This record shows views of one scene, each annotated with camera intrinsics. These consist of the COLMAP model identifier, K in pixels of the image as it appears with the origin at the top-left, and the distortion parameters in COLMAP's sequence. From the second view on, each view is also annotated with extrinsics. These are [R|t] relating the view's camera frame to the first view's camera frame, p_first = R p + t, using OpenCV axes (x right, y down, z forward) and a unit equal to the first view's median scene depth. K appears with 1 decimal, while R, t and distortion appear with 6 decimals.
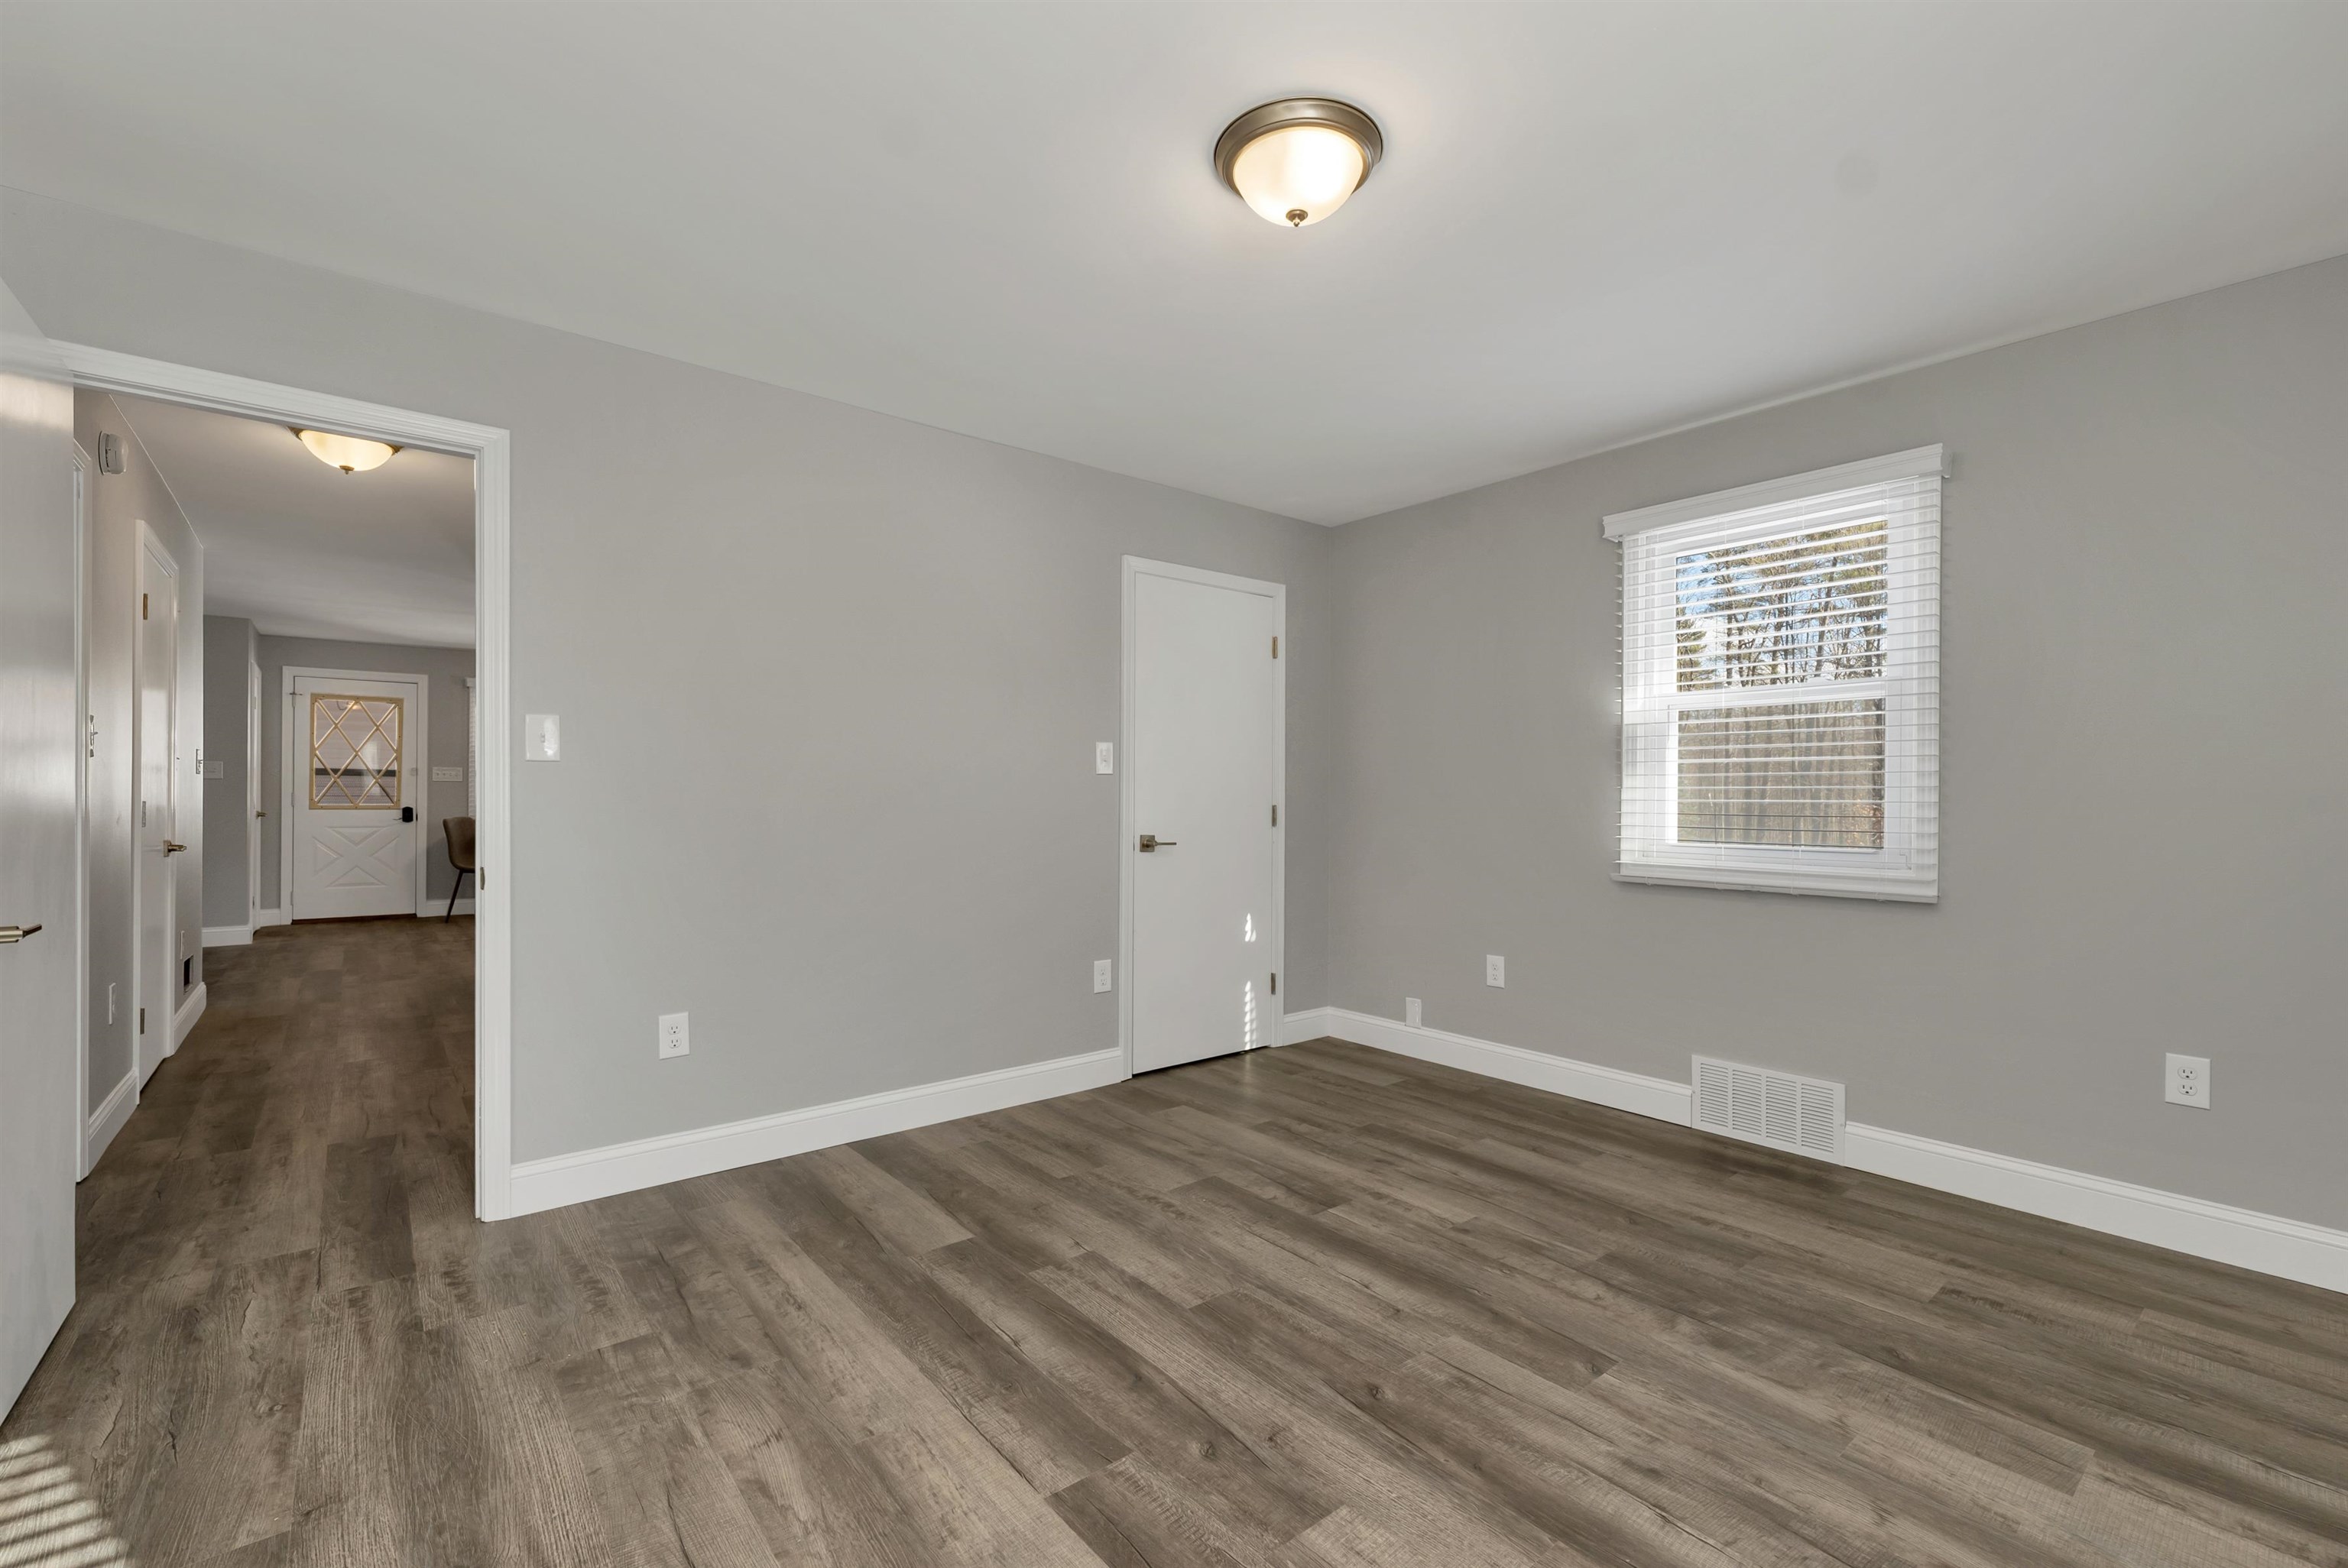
lens RADIAL K [[990.3, 0, 1173.0], [0, 990.3, 804.4], [0, 0, 1]] dist [0.001150, 0.000110]
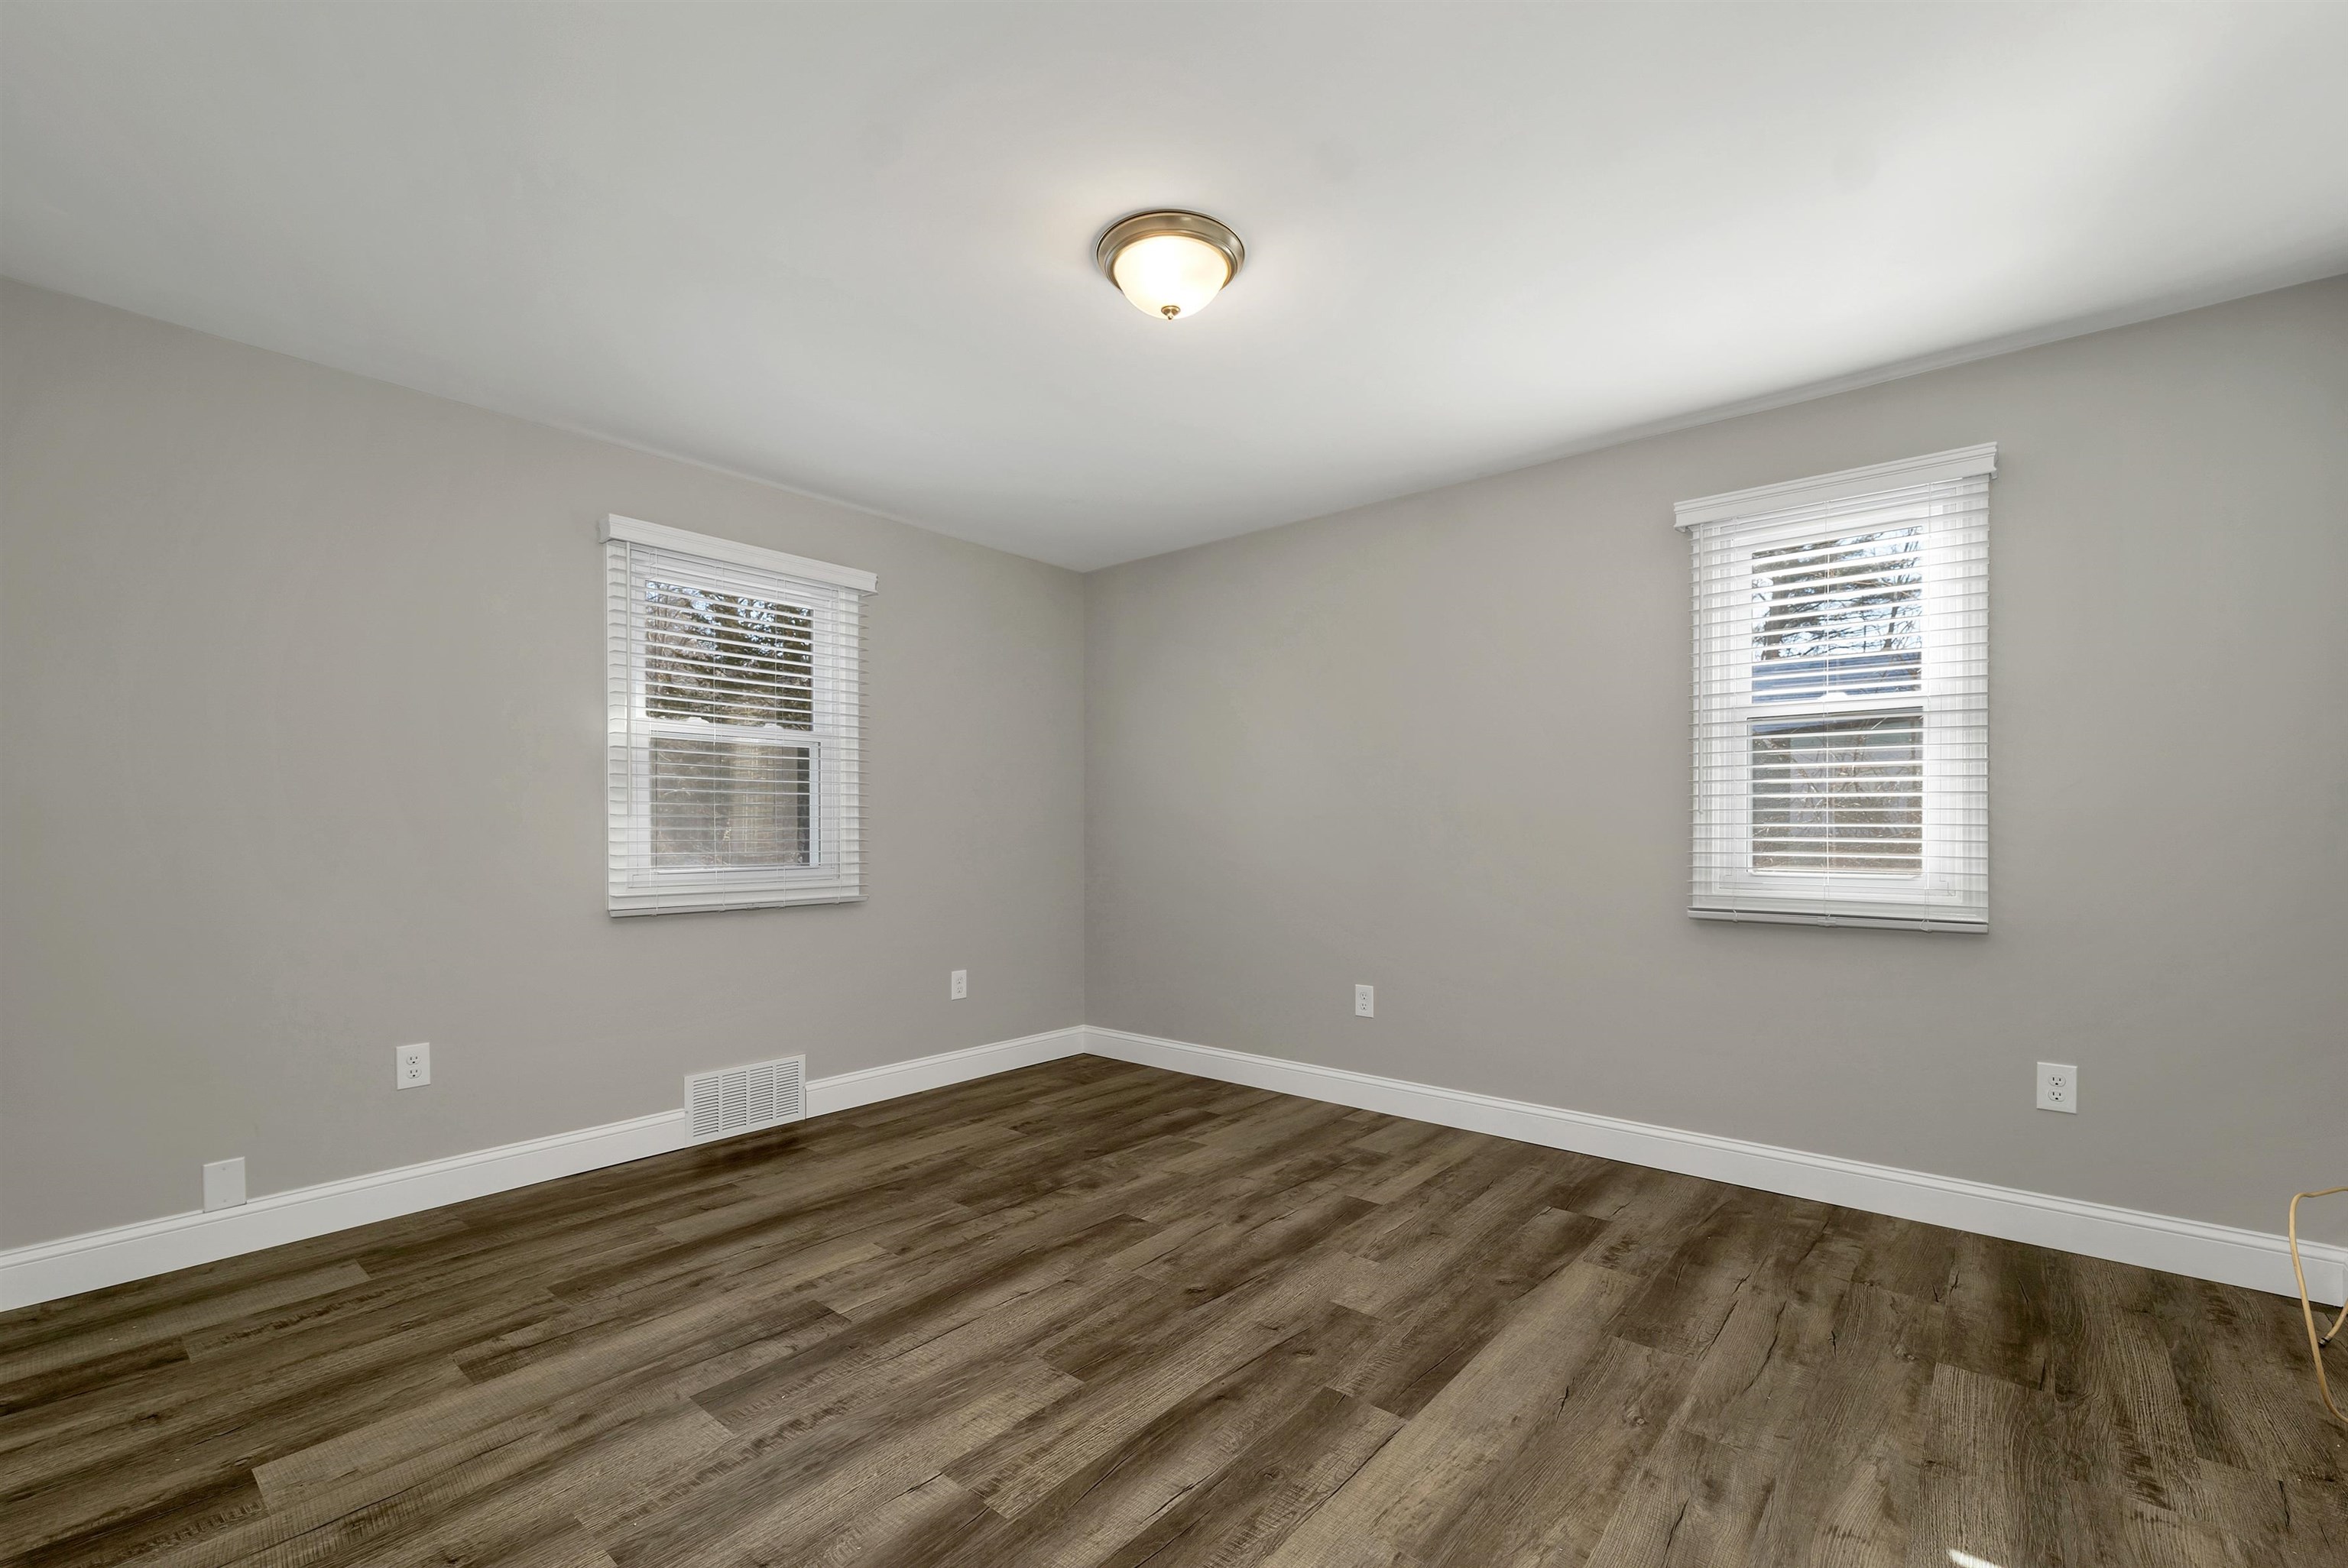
lens RADIAL K [[990.3, 0, 1173.0], [0, 990.3, 804.4], [0, 0, 1]] dist [0.001150, 0.000110]
pose [[-0.177297, 0.019132, 0.983971, -0.864080], [0.007813, 0.999807, -0.018033, -0.008525], [-0.984126, 0.004491, -0.177413, 1.021904]]
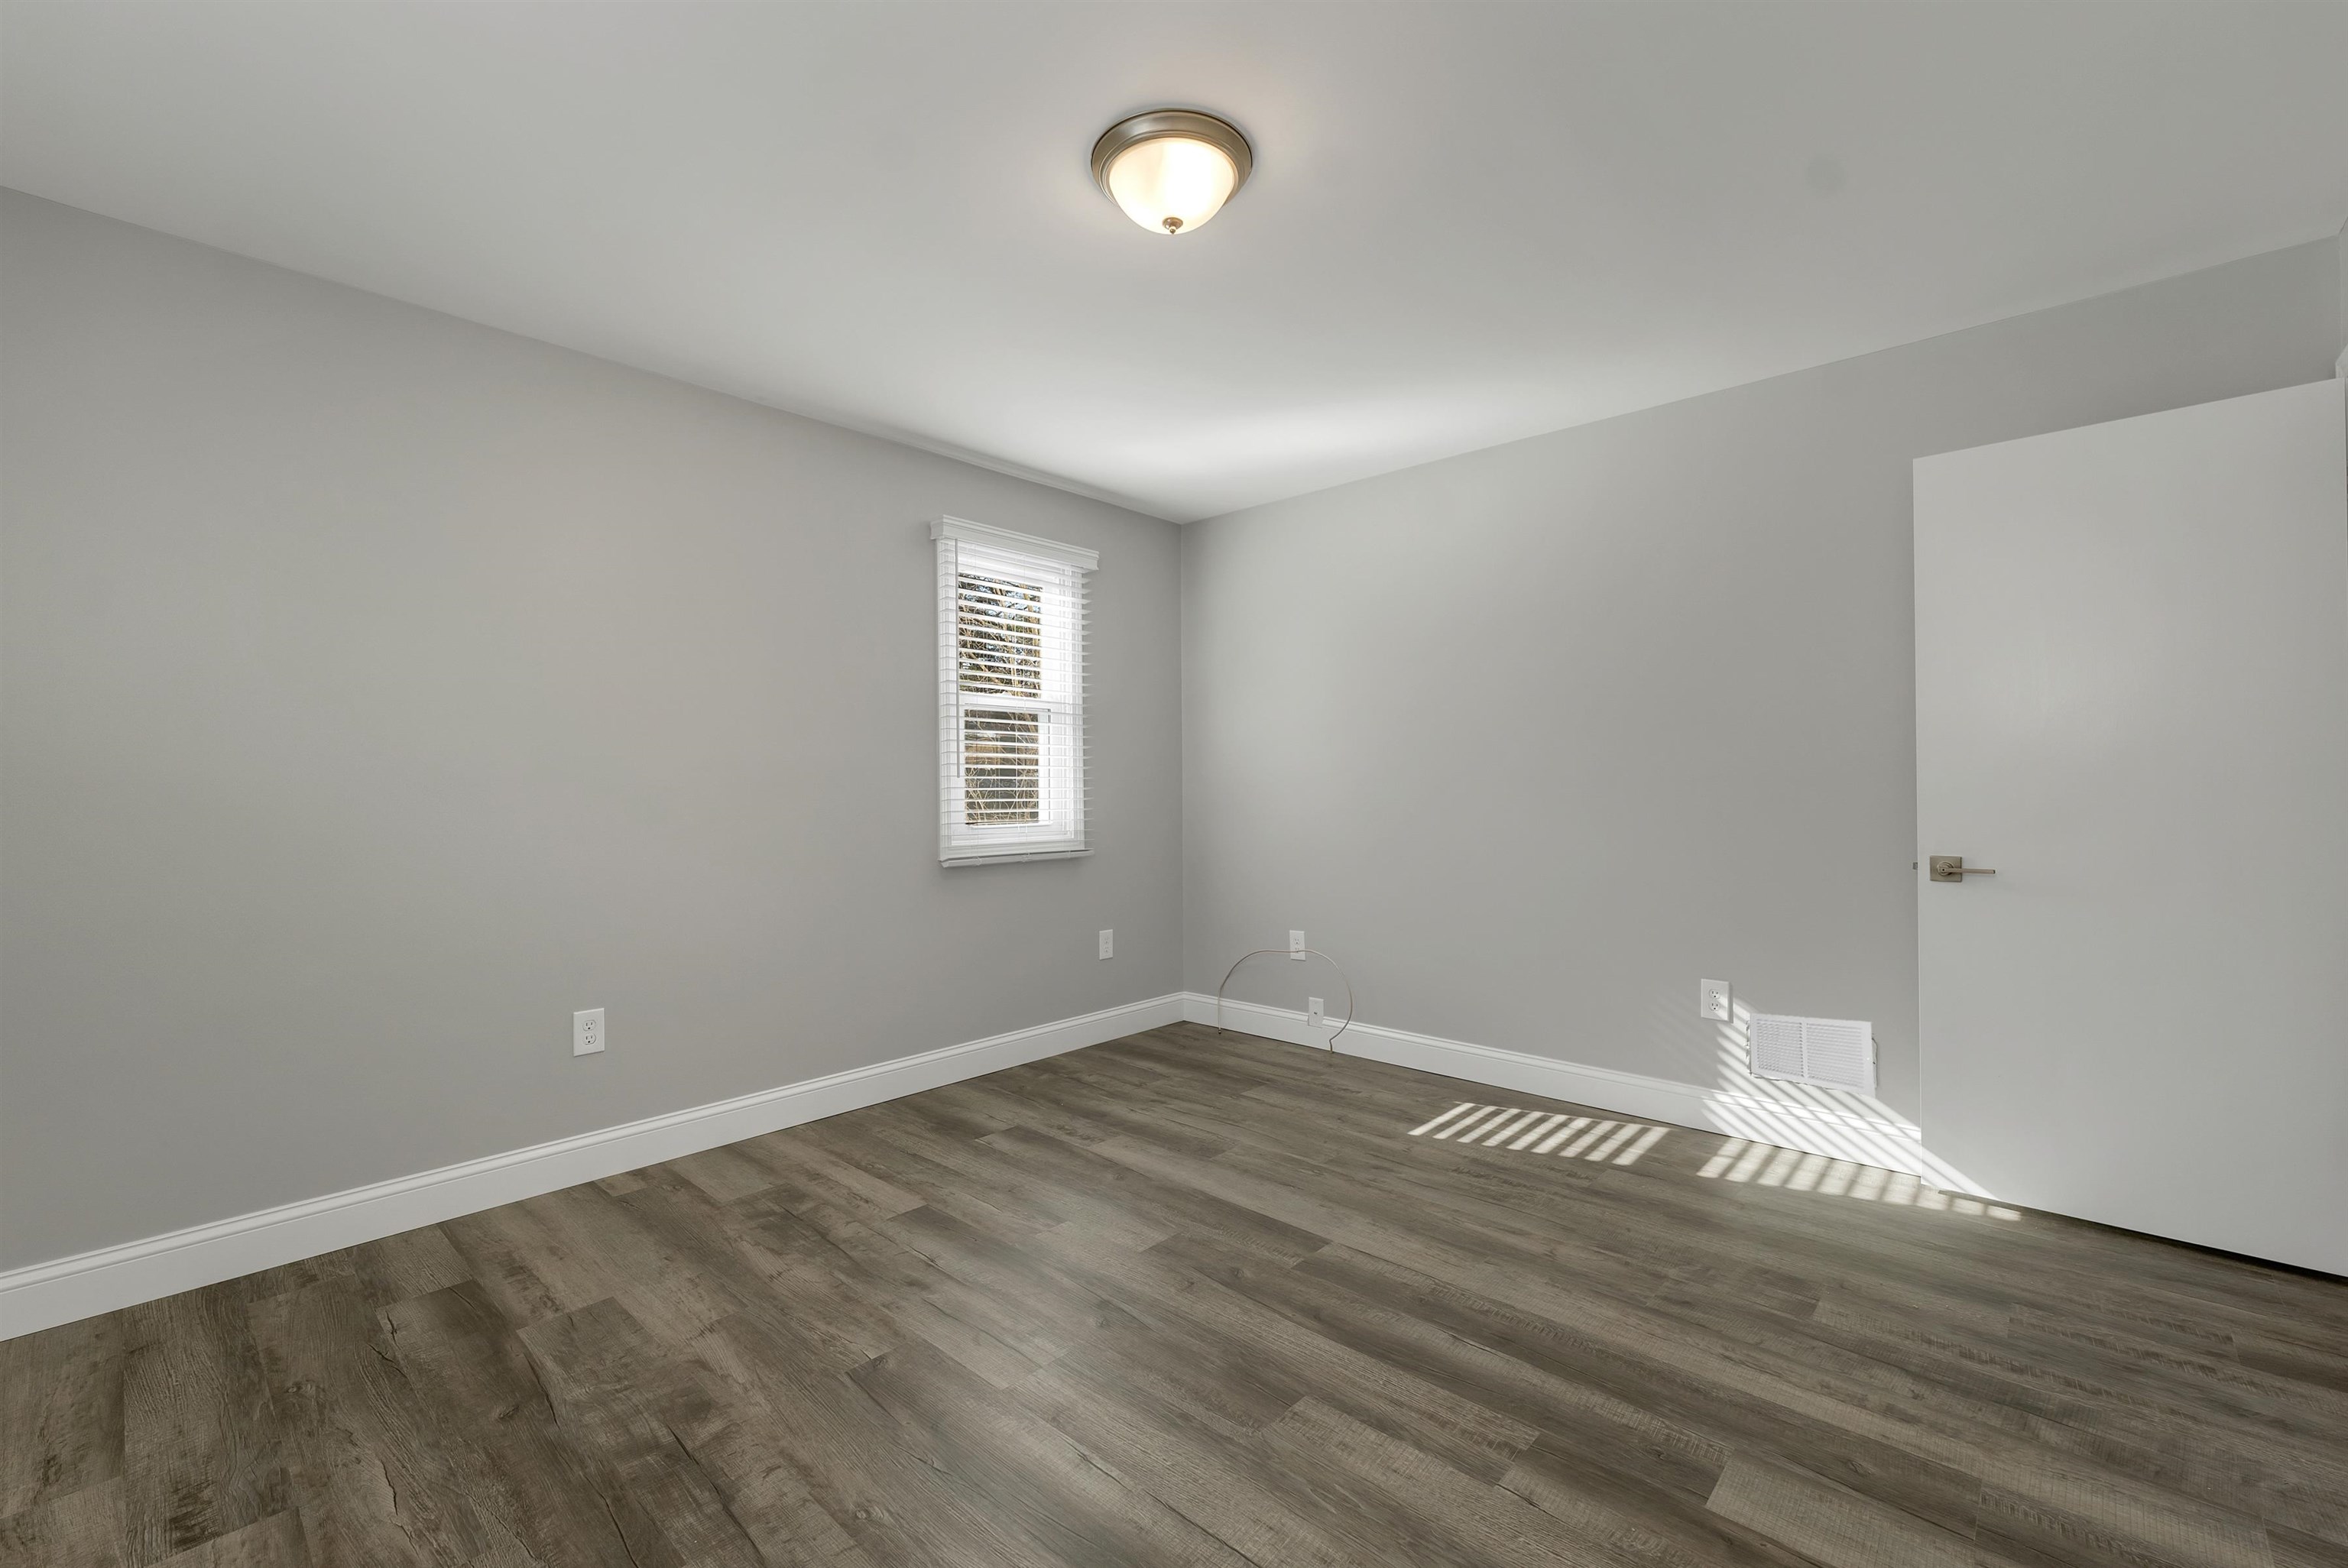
lens RADIAL K [[982.7, 0, 1155.1], [0, 982.7, 778.7], [0, 0, 1]] dist [0.002329, -0.000281]
pose [[-0.992073, 0.000424, -0.125660, 0.233136], [0.000666, 0.999998, -0.001885, -0.012445], [0.125658, -0.001953, -0.992072, 1.716513]]
